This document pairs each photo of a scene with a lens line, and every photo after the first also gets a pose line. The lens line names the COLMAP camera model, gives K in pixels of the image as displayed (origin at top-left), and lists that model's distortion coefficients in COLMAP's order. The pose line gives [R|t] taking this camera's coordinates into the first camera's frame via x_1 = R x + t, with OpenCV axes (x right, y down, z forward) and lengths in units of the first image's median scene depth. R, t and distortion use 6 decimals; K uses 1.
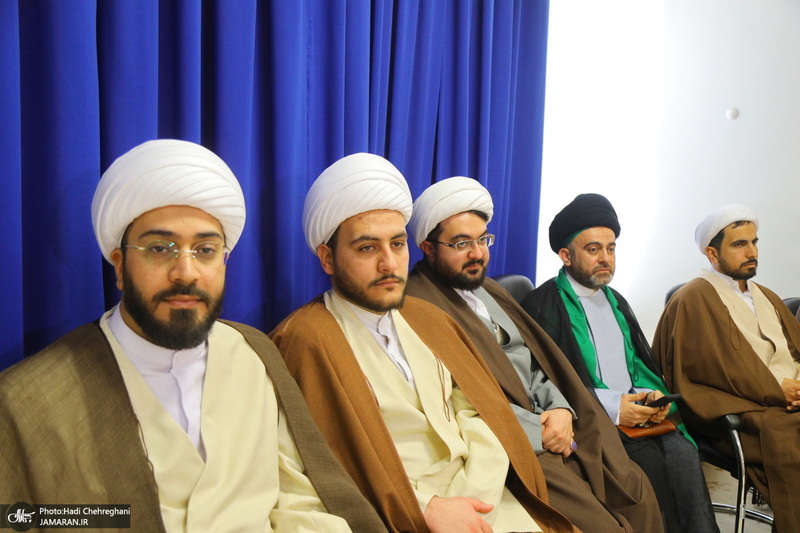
lens RADIAL K [[809.3, 0, 399.8], [0, 809.3, 266.8], [0, 0, 1]] dist [0.061787, 0.000000]
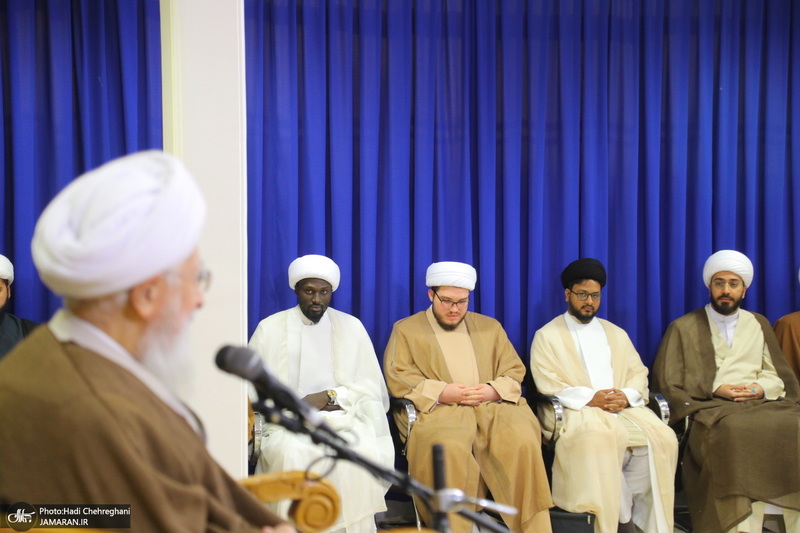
lens RADIAL K [[1682.0, 0, 399.9], [0, 1682.0, 266.8], [0, 0, 1]] dist [0.043166, 0.000000]
pose [[0.752599, -0.034641, -0.657567, 3.216913], [-0.041106, 0.994196, -0.099422, 0.639707], [0.657195, 0.101855, 0.746807, -4.953631]]
